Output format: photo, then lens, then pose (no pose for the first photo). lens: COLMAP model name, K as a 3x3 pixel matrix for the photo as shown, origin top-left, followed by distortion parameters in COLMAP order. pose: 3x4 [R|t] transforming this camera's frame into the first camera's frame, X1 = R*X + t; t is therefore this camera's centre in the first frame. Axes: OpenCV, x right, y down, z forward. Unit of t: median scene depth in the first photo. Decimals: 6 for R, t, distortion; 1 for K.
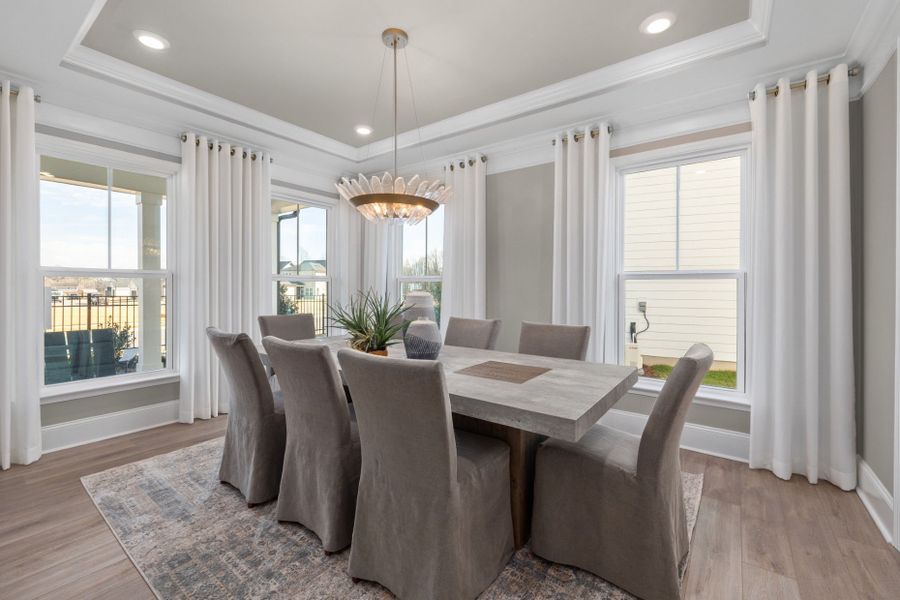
lens RADIAL K [[380.2, 0, 445.7], [0, 380.2, 290.2], [0, 0, 1]] dist [-0.000823, -0.000433]
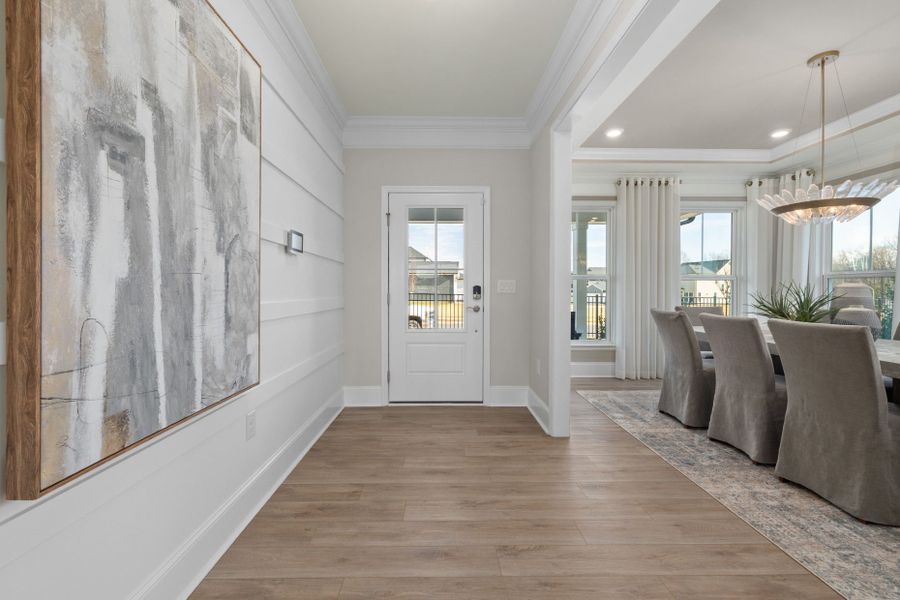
lens RADIAL K [[375.7, 0, 449.8], [0, 375.7, 295.0], [0, 0, 1]] dist [-0.000031, 0.000378]
pose [[0.613082, 0.004880, -0.790005, 0.081225], [-0.005102, 0.999985, 0.002218, 0.046176], [0.790003, 0.002671, 0.613097, -0.625436]]
